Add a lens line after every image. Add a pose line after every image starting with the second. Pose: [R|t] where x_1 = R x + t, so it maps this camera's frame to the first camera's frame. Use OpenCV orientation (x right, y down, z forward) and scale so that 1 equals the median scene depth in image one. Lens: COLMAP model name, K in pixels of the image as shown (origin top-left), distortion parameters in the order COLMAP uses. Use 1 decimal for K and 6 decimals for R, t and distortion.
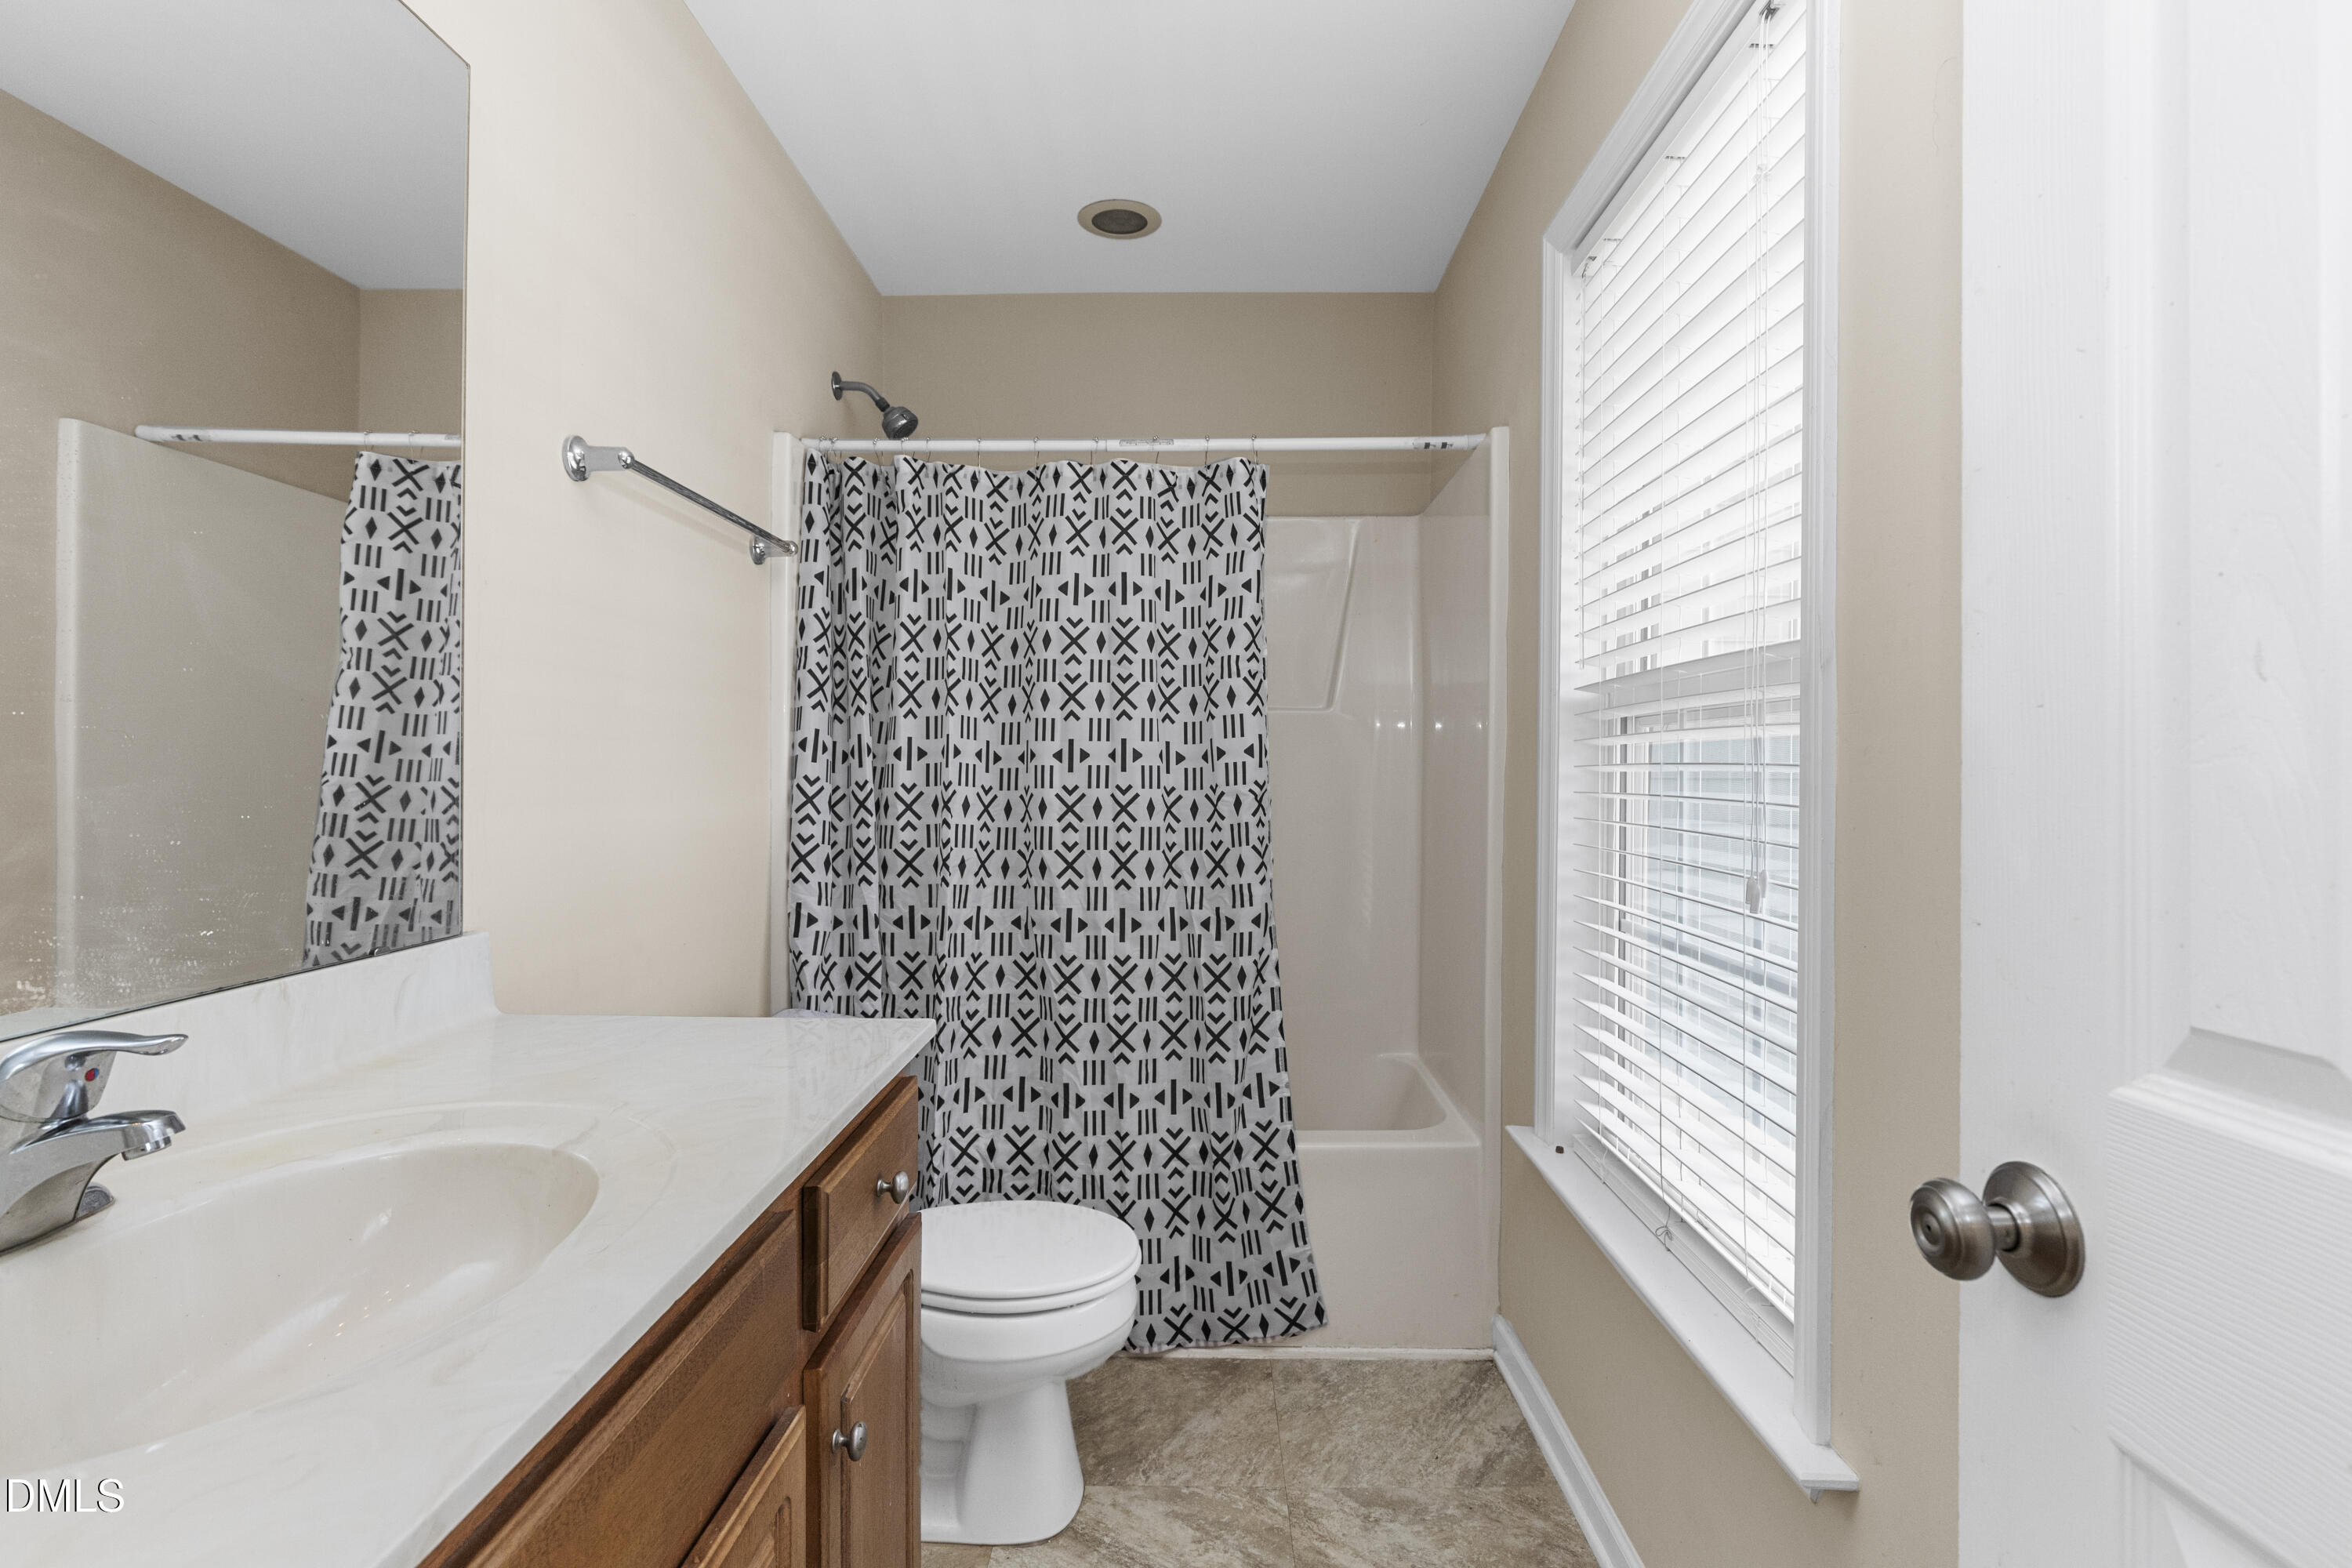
lens RADIAL K [[1113.8, 0, 1179.7], [0, 1113.8, 777.4], [0, 0, 1]] dist [0.001199, -0.000985]
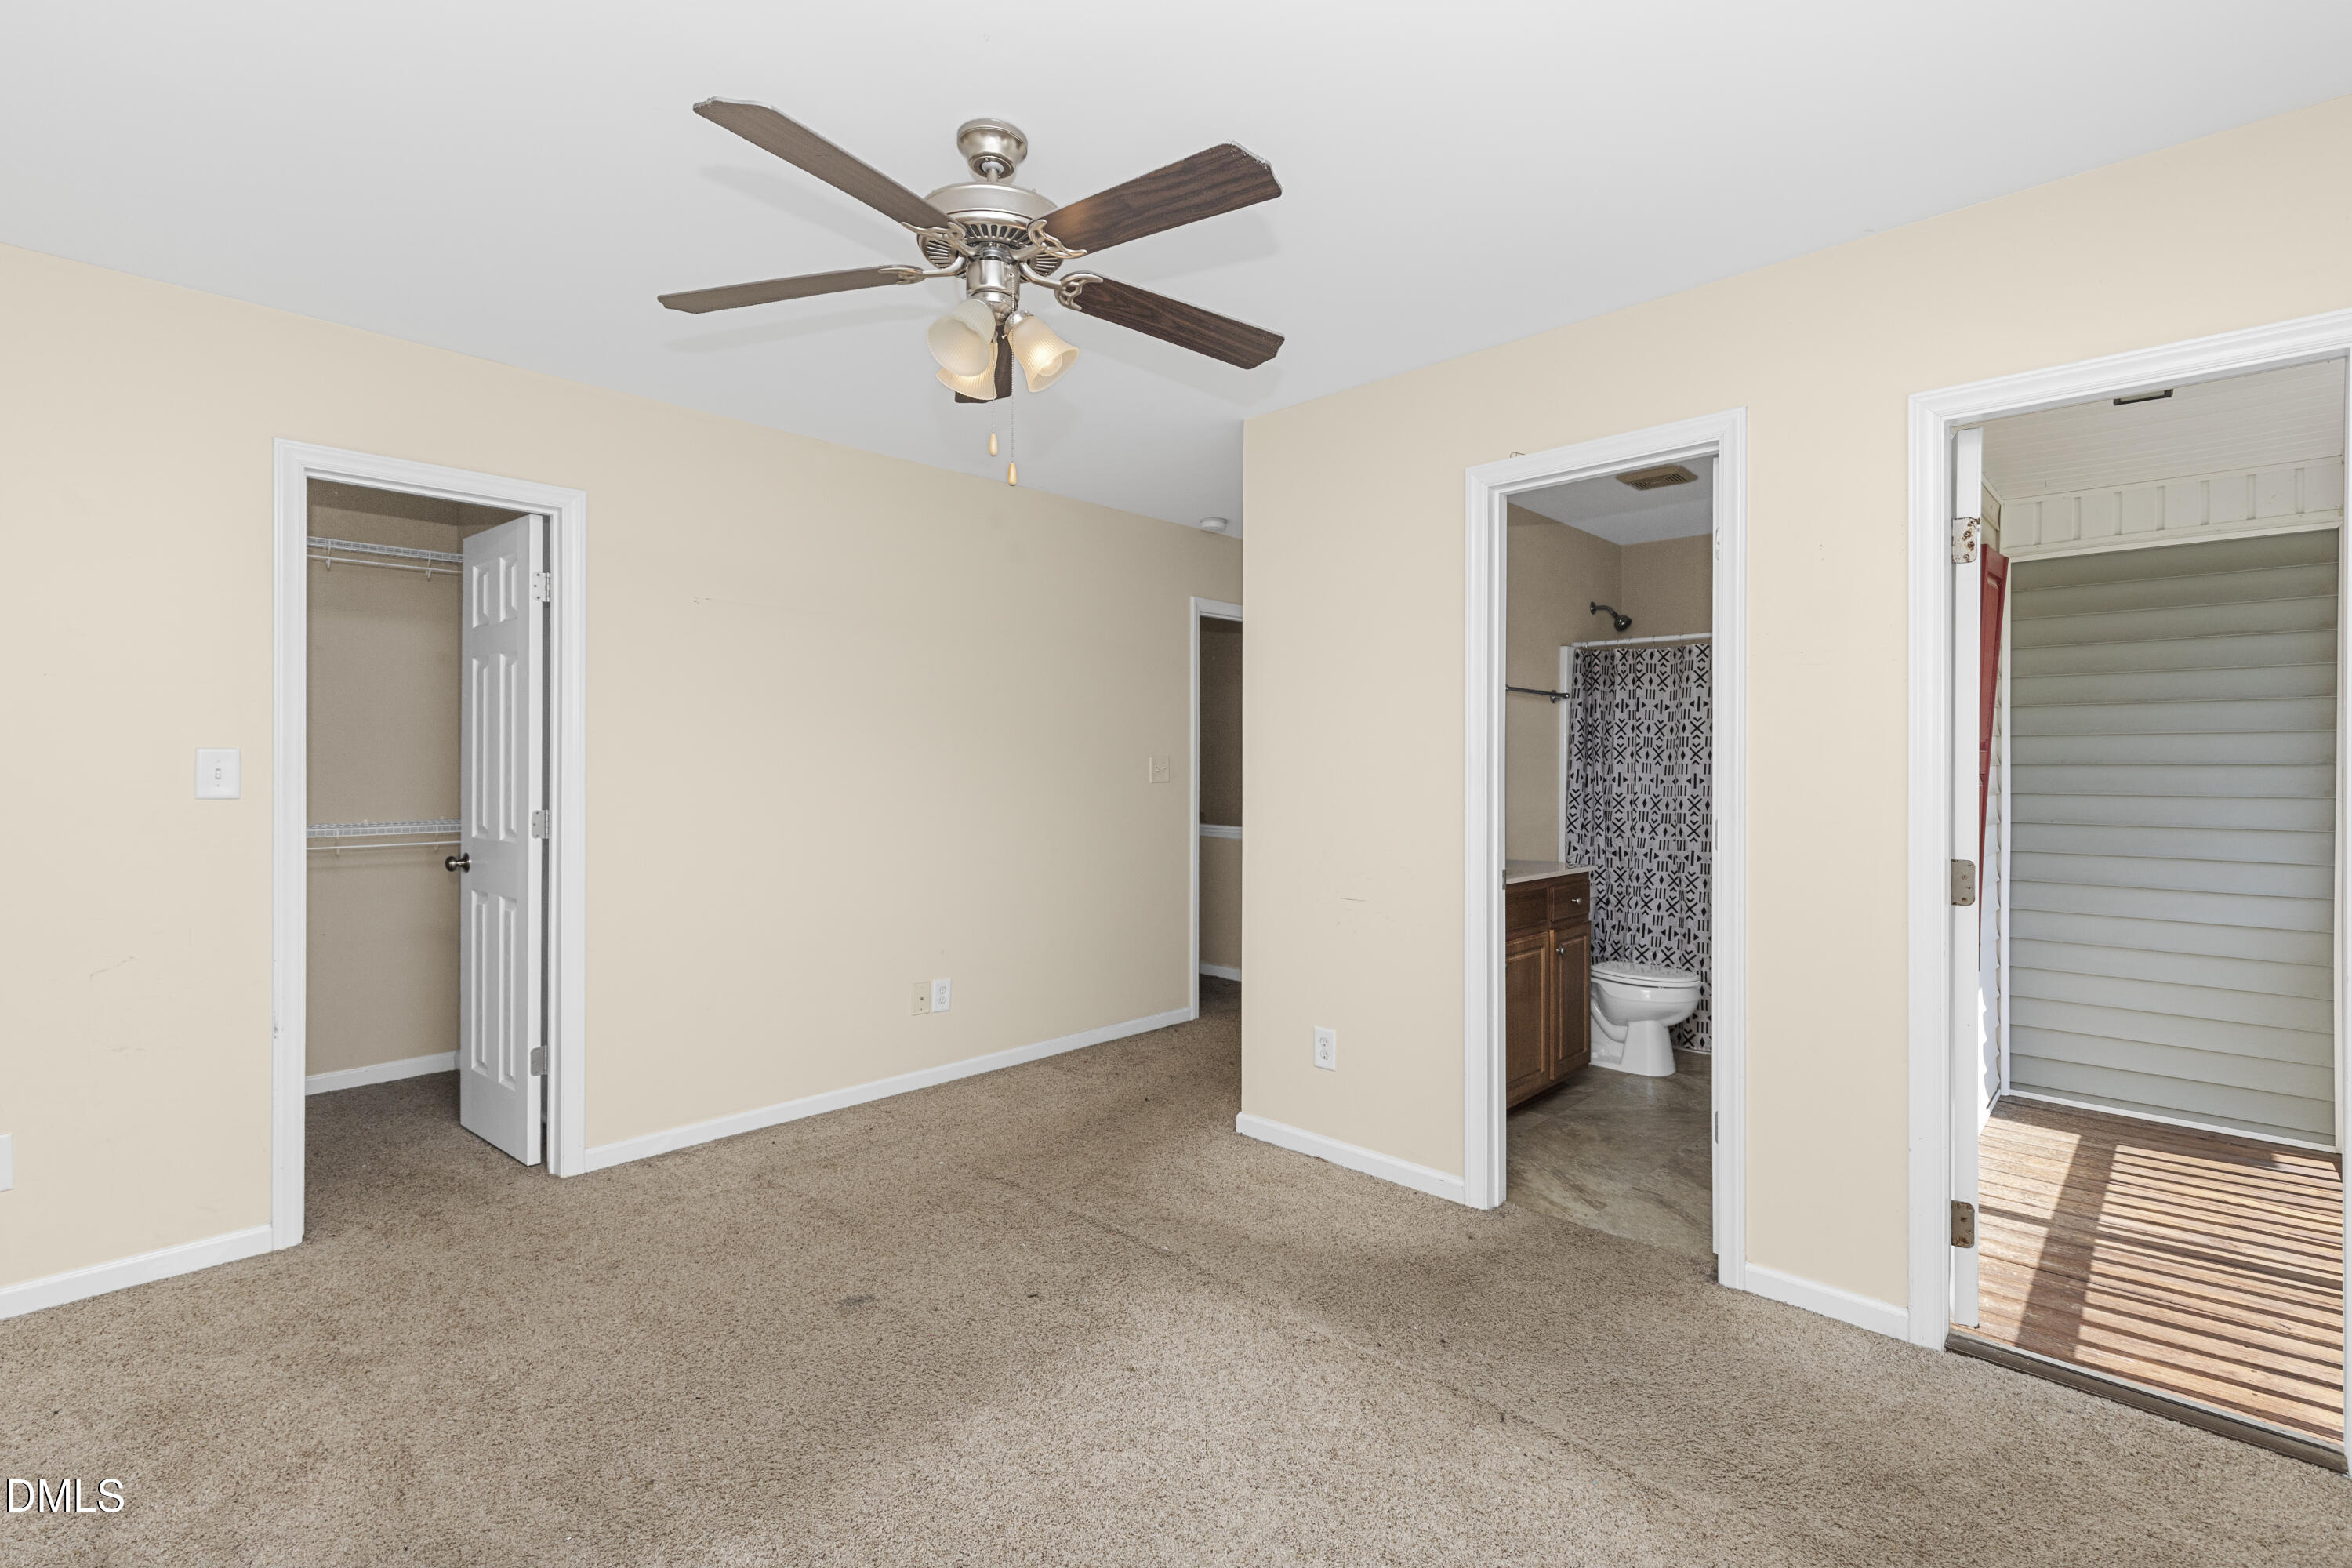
lens RADIAL K [[1074.8, 0, 1176.0], [0, 1074.8, 784.0], [0, 0, 1]] dist [0.015606, -0.000486]
pose [[0.738664, 0.006752, -0.674040, 0.574391], [0.001071, 0.999937, 0.011190, -0.038223], [0.674073, -0.008987, 0.738610, -1.242086]]
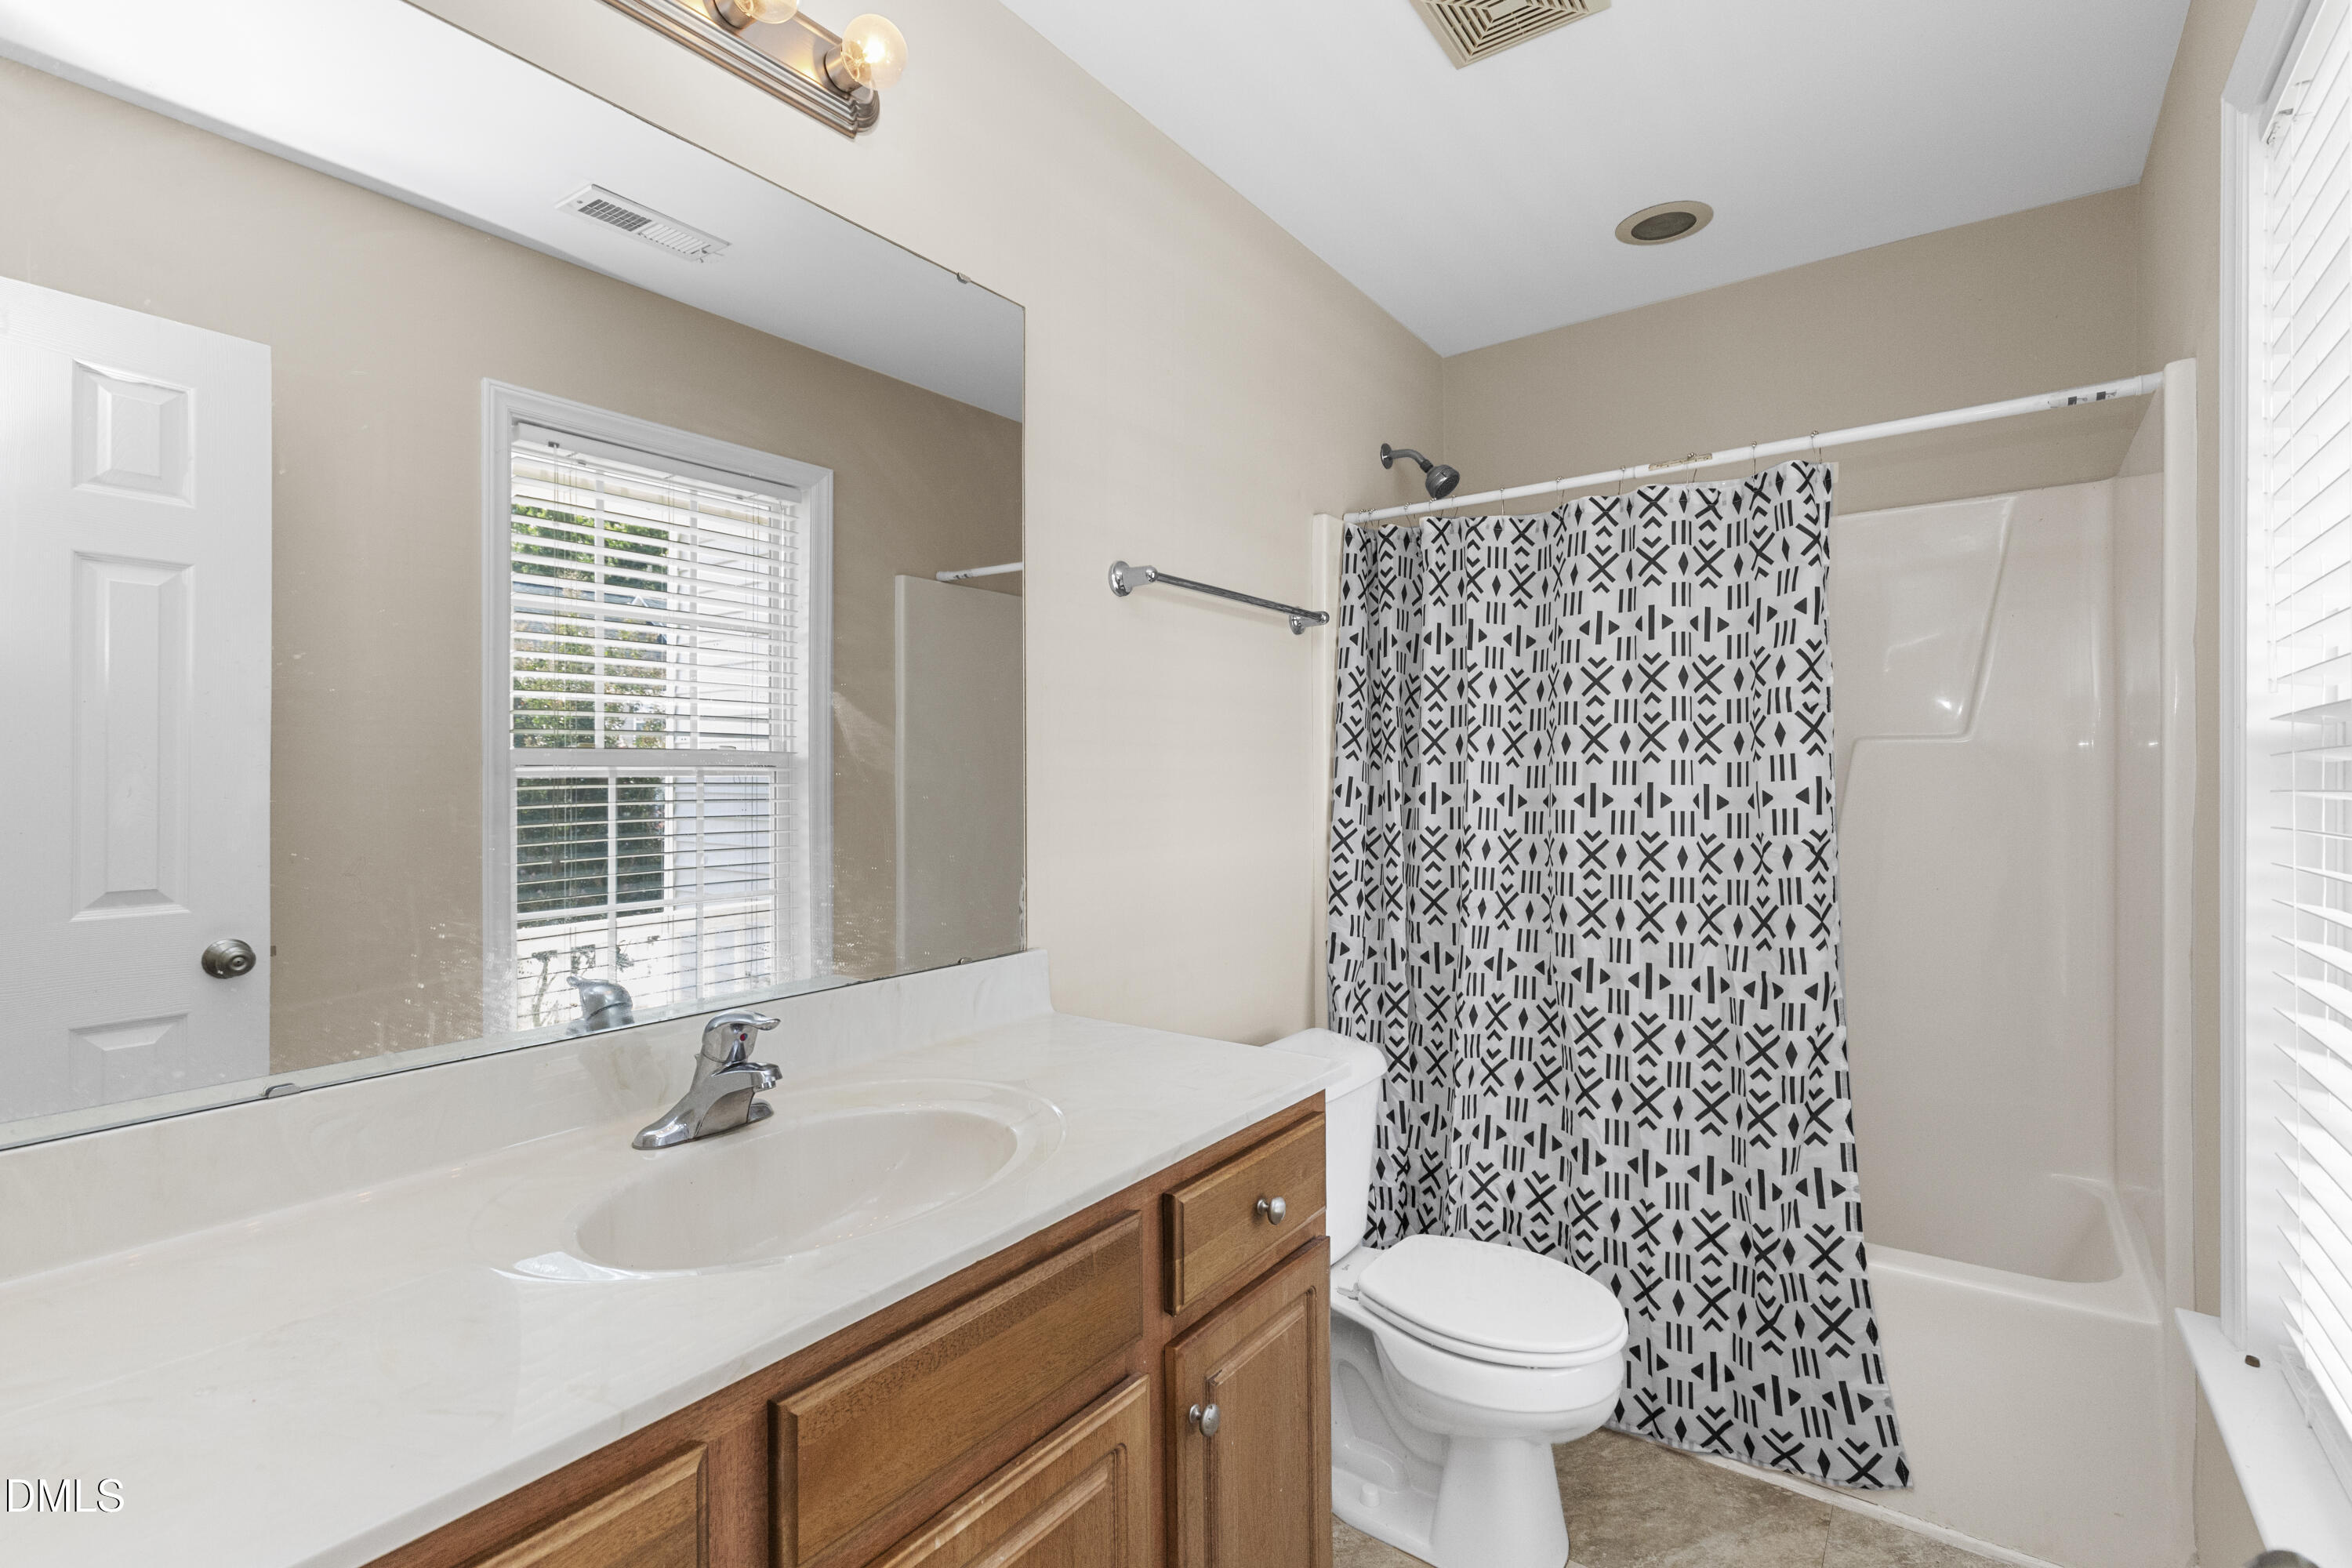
lens RADIAL K [[1086.7, 0, 1176.0], [0, 1086.7, 784.0], [0, 0, 1]] dist [0.016603, -0.006557]
pose [[0.815231, -0.006919, -0.579095, 0.155733], [0.005319, 0.999976, -0.004461, -0.031426], [0.579112, 0.000557, 0.815248, 0.016614]]
